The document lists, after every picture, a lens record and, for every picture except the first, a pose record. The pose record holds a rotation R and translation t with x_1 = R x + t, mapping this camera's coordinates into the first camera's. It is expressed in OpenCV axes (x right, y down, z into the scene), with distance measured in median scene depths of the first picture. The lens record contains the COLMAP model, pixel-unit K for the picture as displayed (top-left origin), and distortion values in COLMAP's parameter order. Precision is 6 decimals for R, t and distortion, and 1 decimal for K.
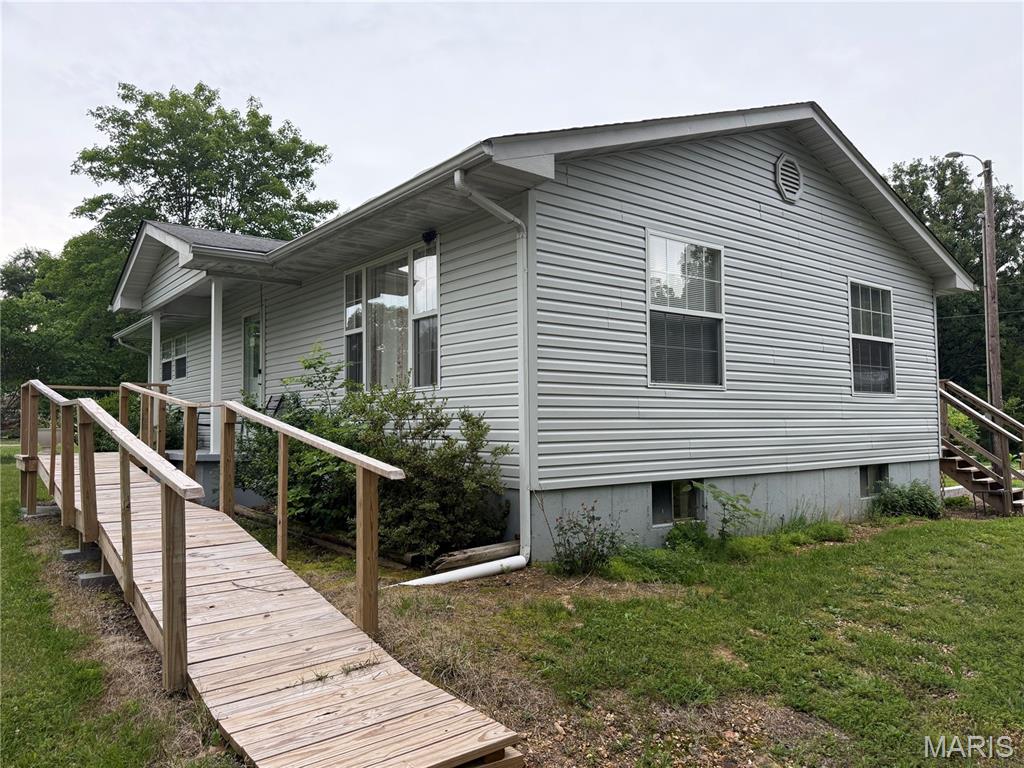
lens RADIAL K [[713.5, 0, 512.0], [0, 713.5, 384.0], [0, 0, 1]] dist [0.008014, 0.000325]
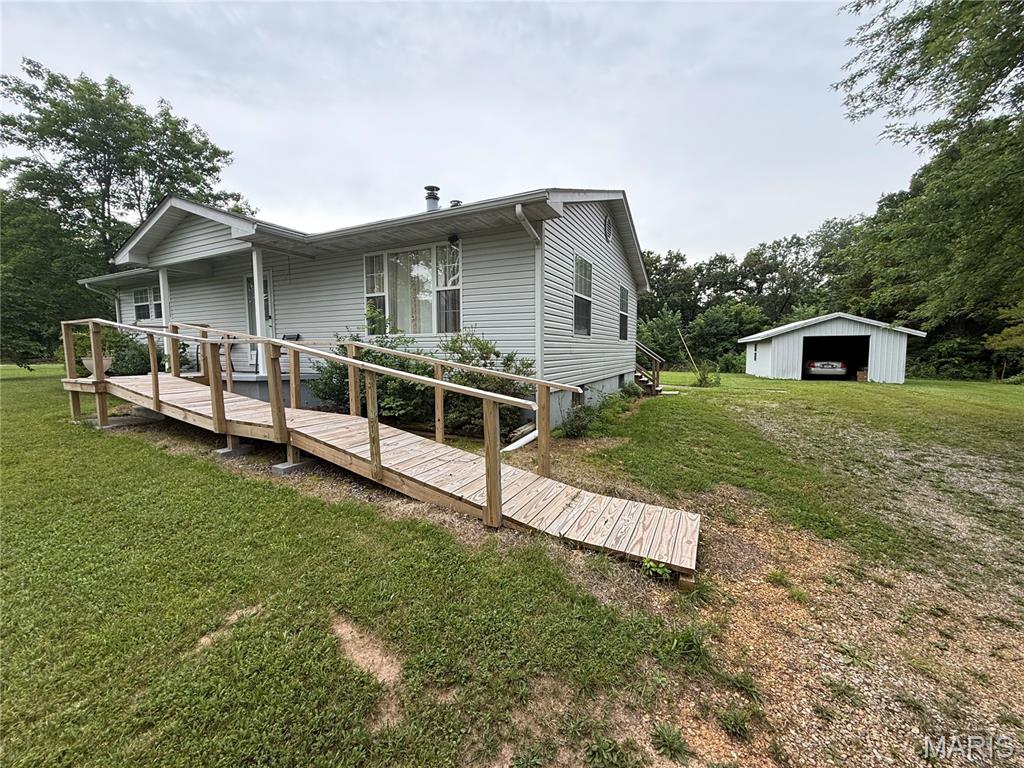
lens RADIAL K [[397.9, 0, 510.7], [0, 397.9, 378.3], [0, 0, 1]] dist [0.000737, -0.000002]
pose [[0.910680, -0.023123, 0.412465, -0.282992], [-0.027752, 0.992753, 0.116926, -0.003245], [-0.412180, -0.117928, 0.903438, 0.075041]]
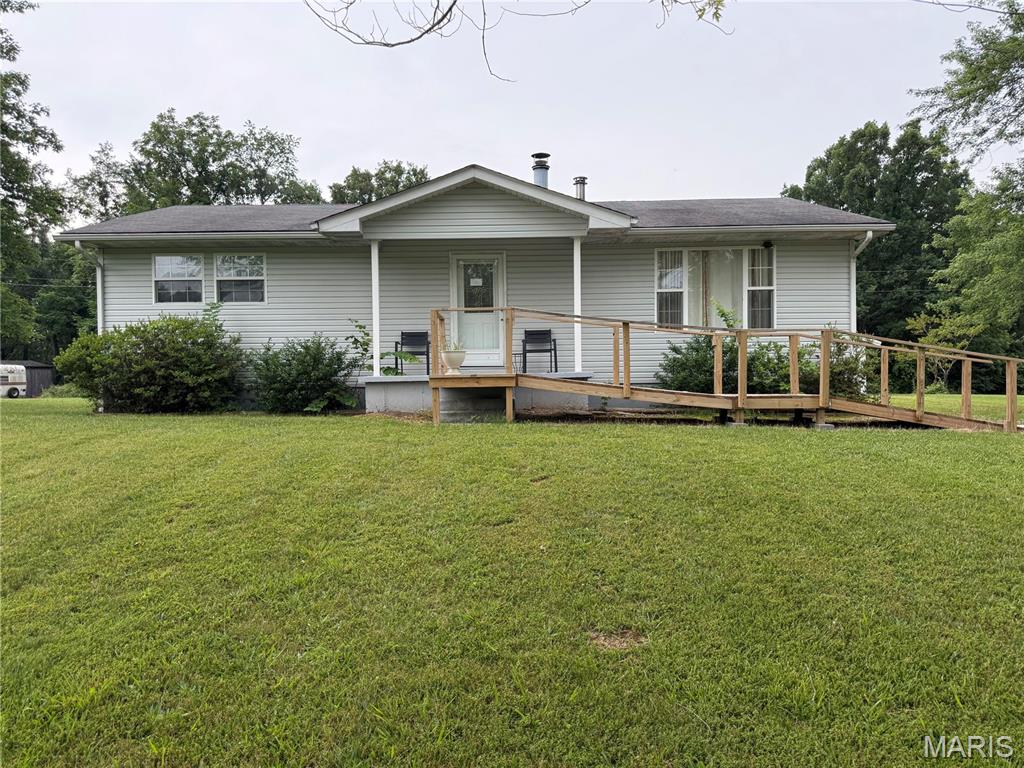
lens RADIAL K [[713.5, 0, 512.0], [0, 713.5, 384.0], [0, 0, 1]] dist [0.008014, 0.000325]
pose [[0.624103, -0.009925, 0.781279, -1.451983], [-0.034948, 0.998564, 0.040603, 0.067849], [-0.780560, -0.052645, 0.622860, 0.281369]]
